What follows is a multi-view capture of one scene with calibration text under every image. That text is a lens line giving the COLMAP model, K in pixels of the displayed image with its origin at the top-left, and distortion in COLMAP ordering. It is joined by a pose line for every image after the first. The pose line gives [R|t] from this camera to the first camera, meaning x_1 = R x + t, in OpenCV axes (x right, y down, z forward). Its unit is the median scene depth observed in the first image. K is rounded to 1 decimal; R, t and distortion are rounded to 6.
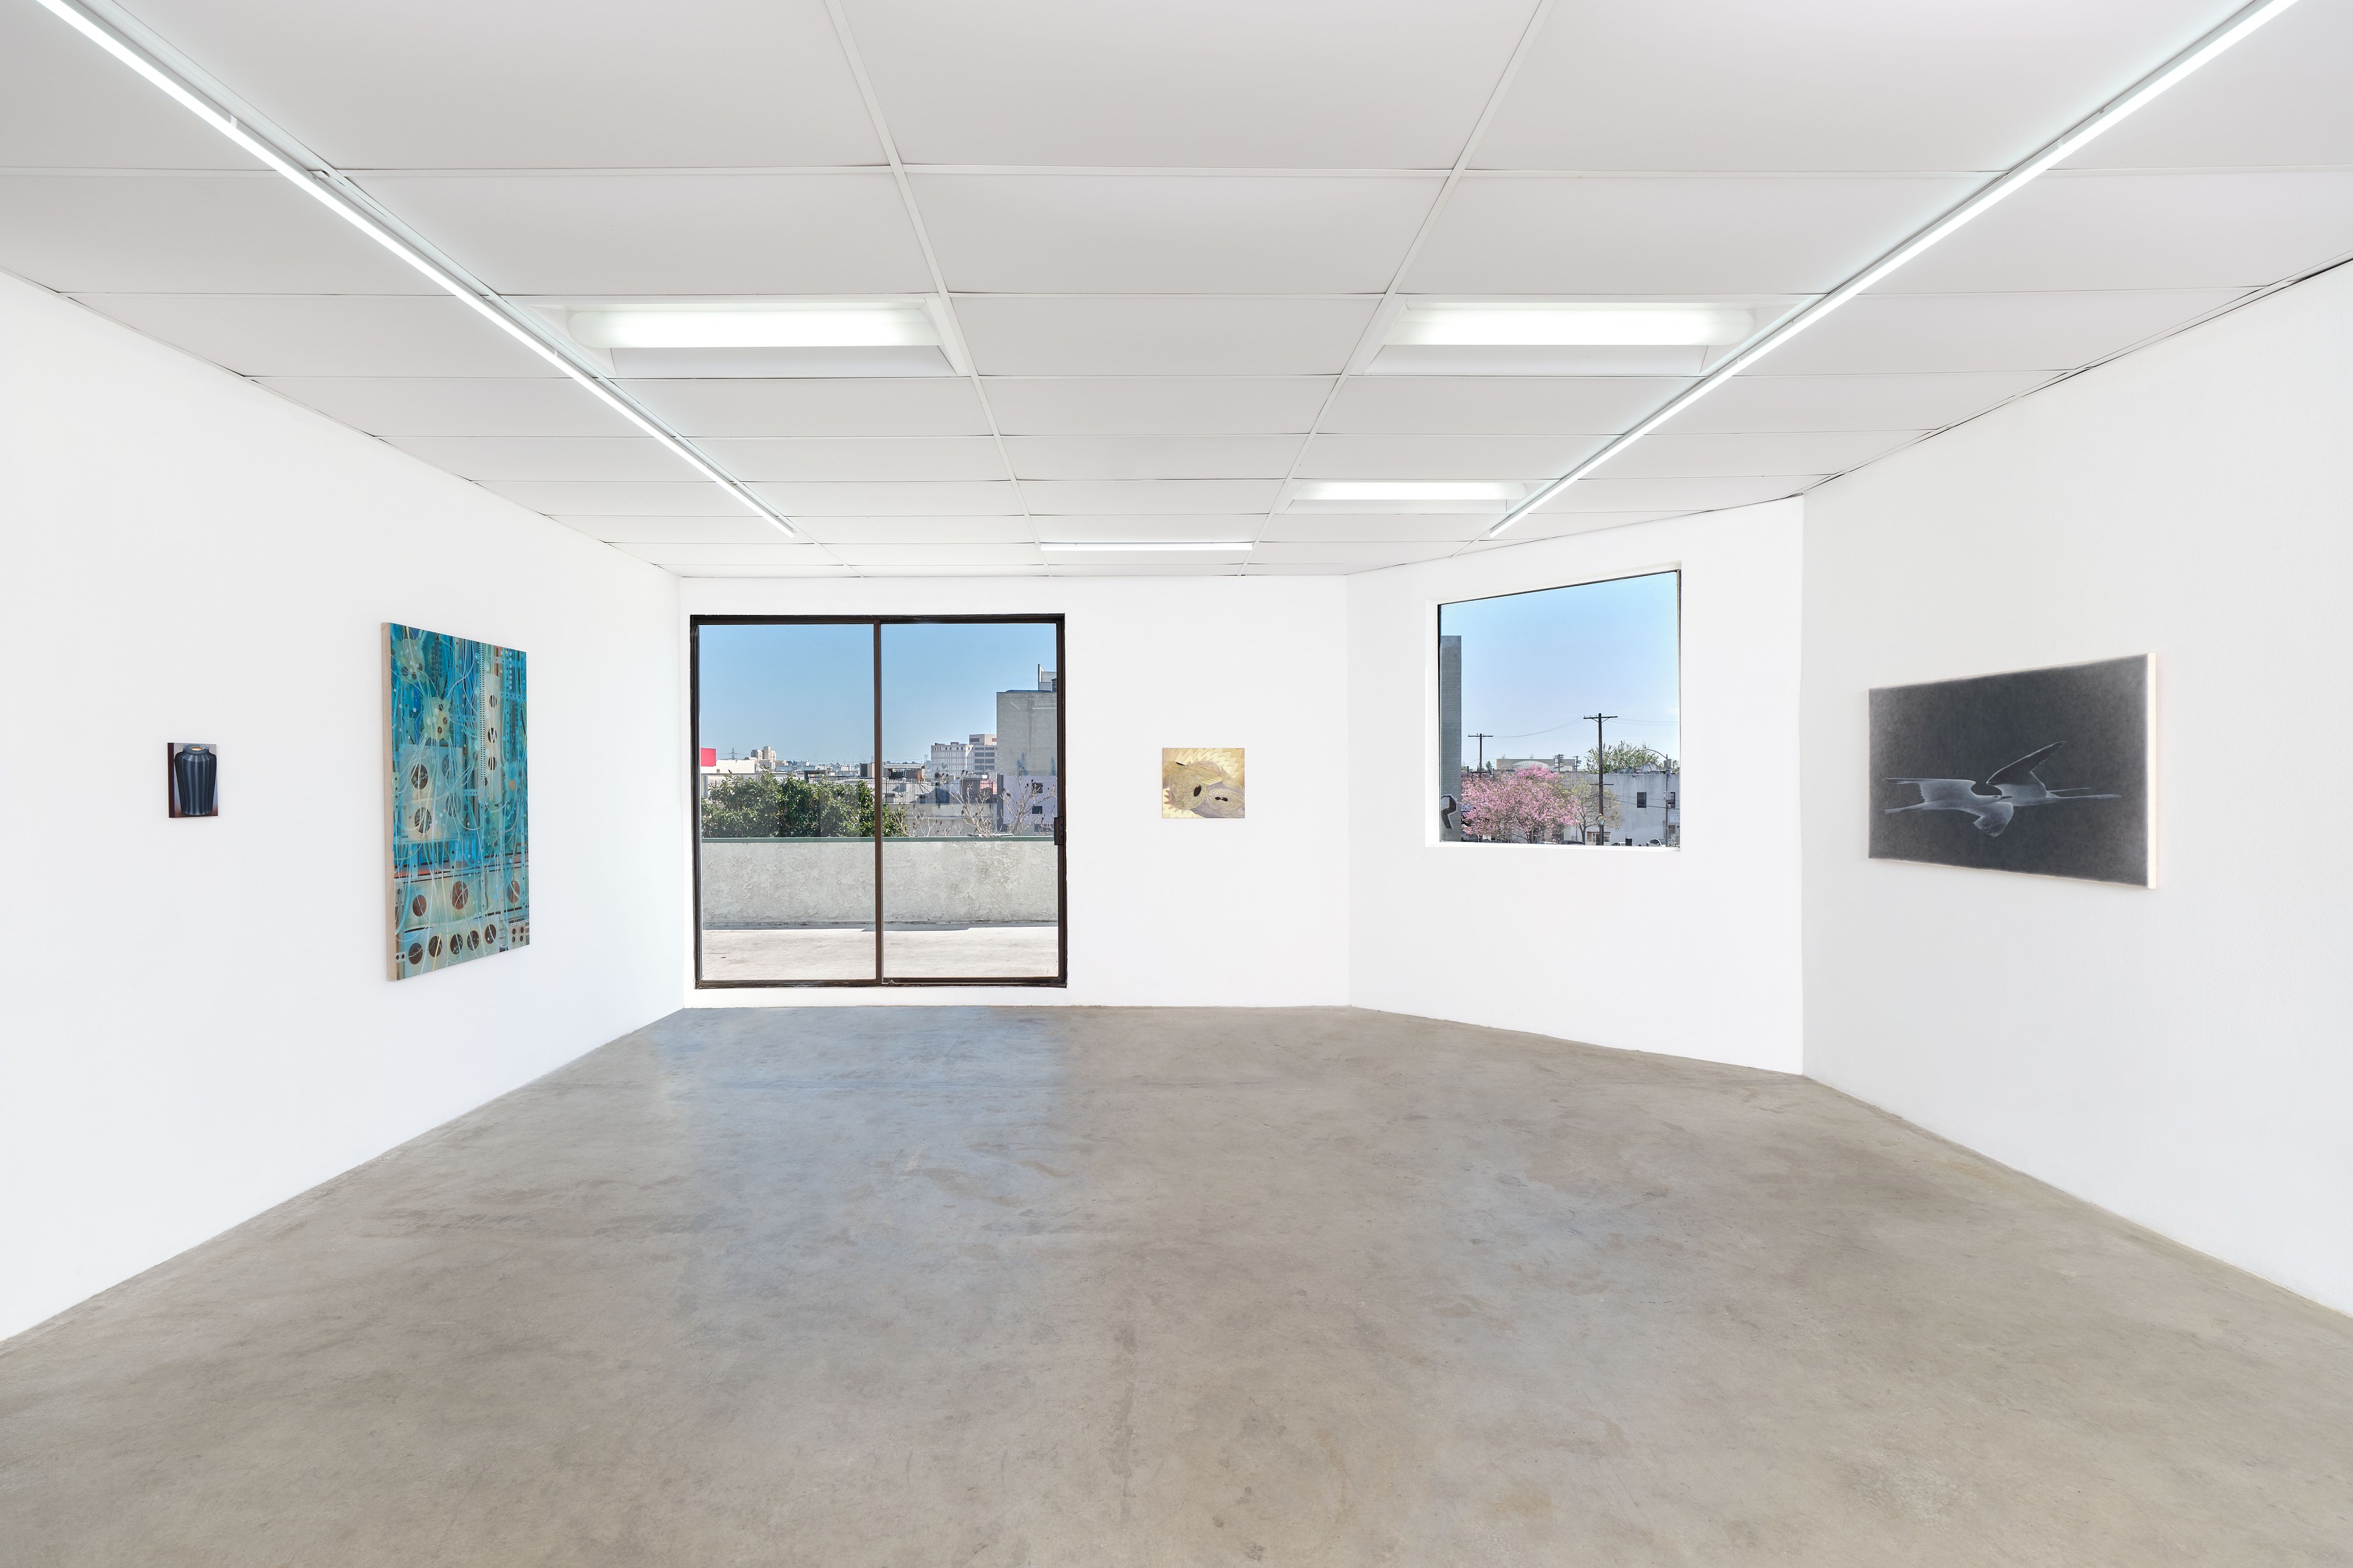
lens RADIAL K [[1065.7, 0, 1133.4], [0, 1065.7, 802.1], [0, 0, 1]] dist [0.003327, 0.000814]
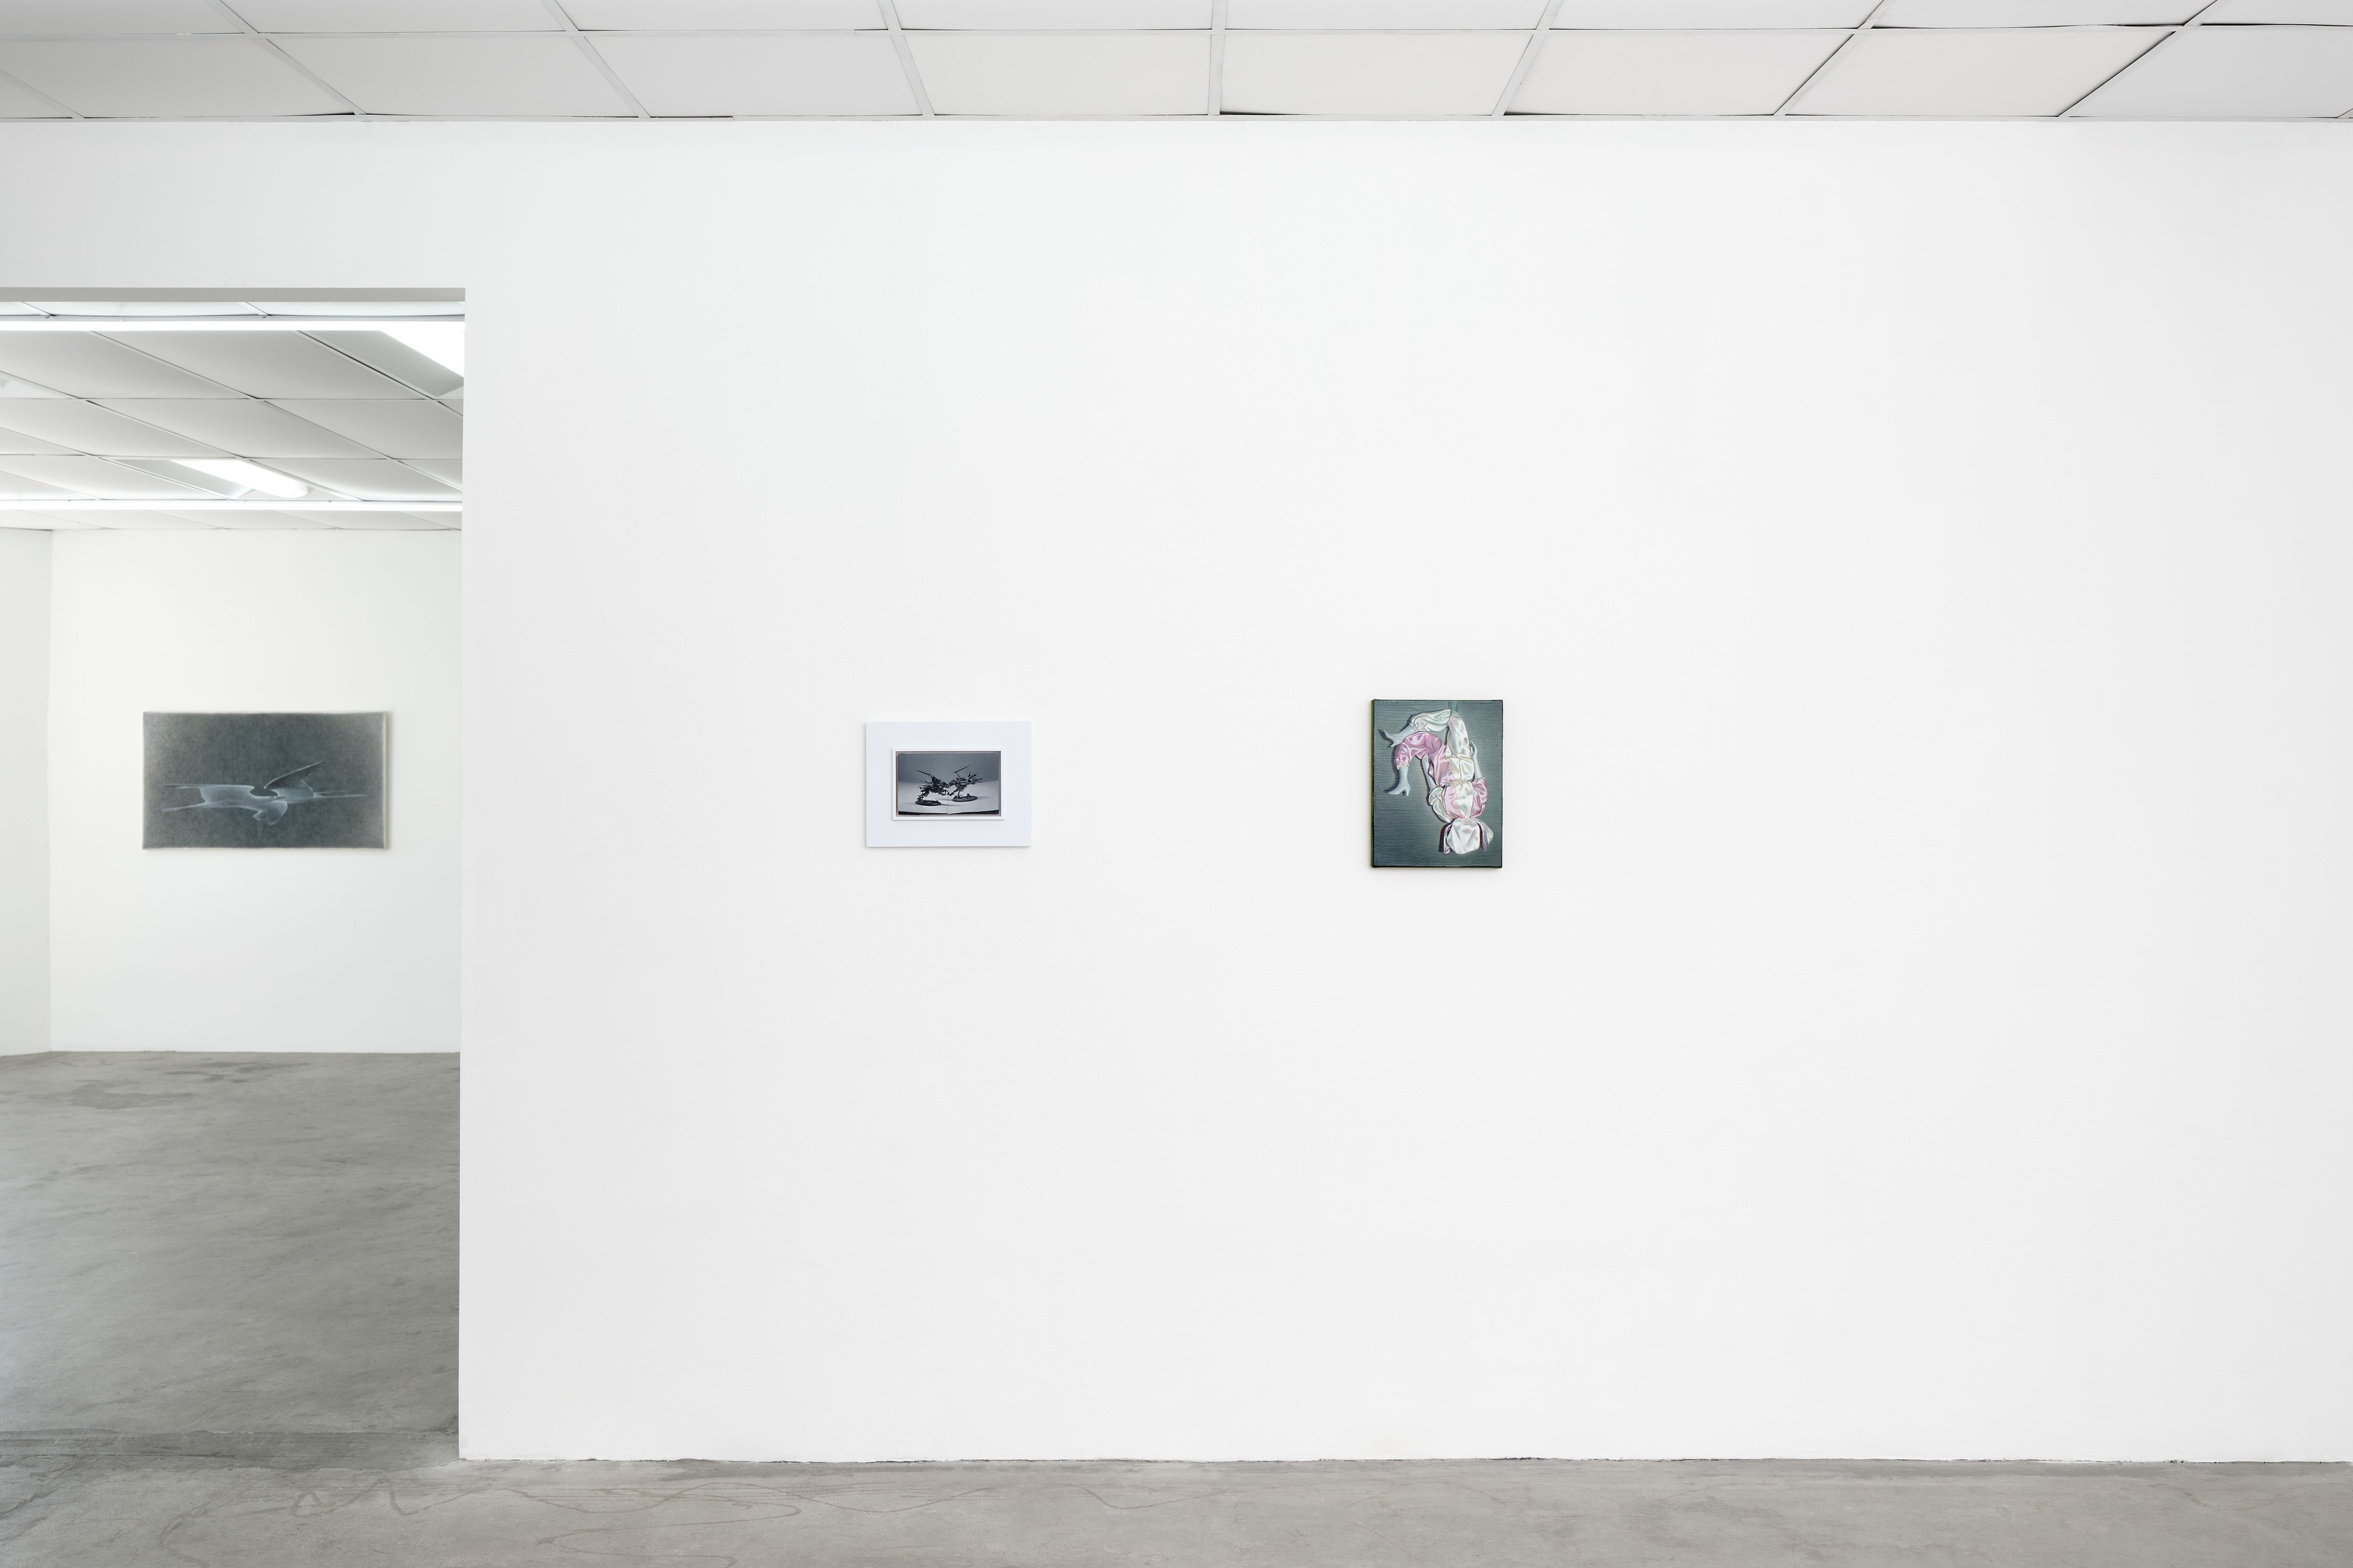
lens RADIAL K [[1977.0, 0, 1180.4], [0, 1977.0, 767.2], [0, 0, 1]] dist [-0.013456, 0.007261]
pose [[-0.003971, 0.011773, 0.999923, -1.701974], [0.018500, 0.999760, -0.011697, 0.007494], [-0.999821, 0.018452, -0.004188, -0.198516]]
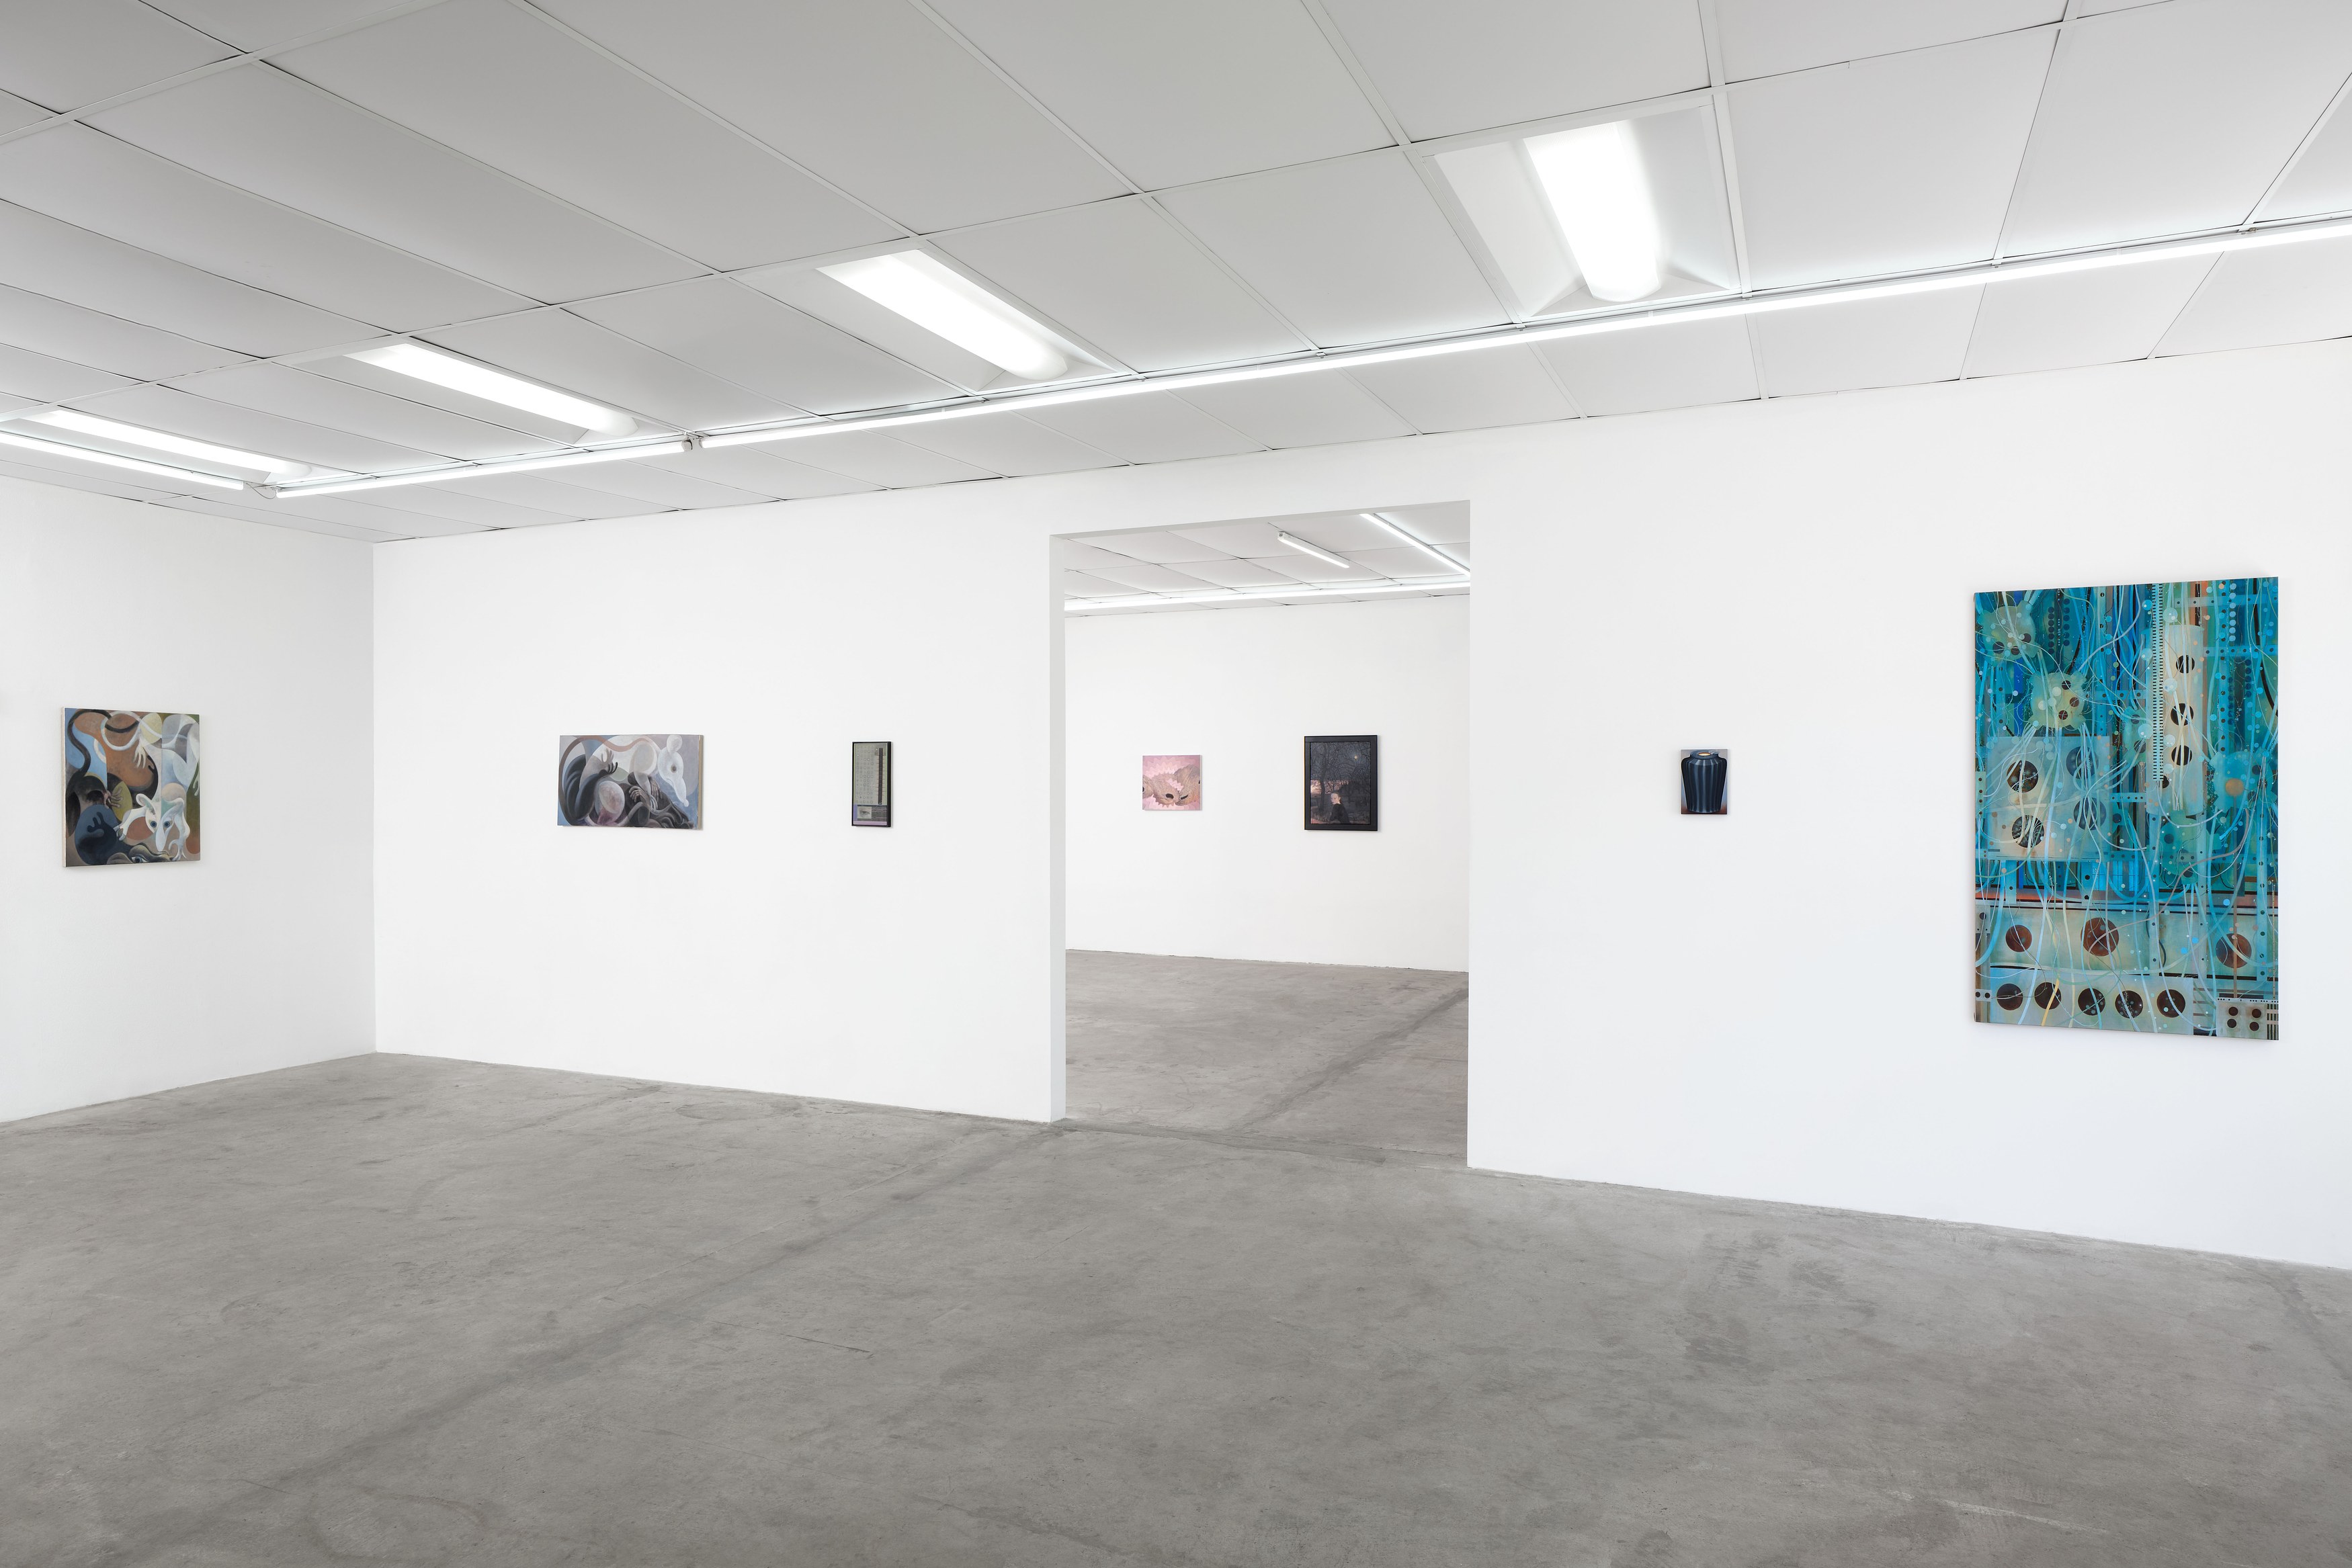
lens RADIAL K [[1419.9, 0, 1205.5], [0, 1419.9, 782.3], [0, 0, 1]] dist [-0.004435, -0.009575]
pose [[-0.398843, 0.000790, -0.917019, 0.547573], [-0.016085, 0.999840, 0.007857, -0.017985], [0.916878, 0.017884, -0.398767, 0.860892]]
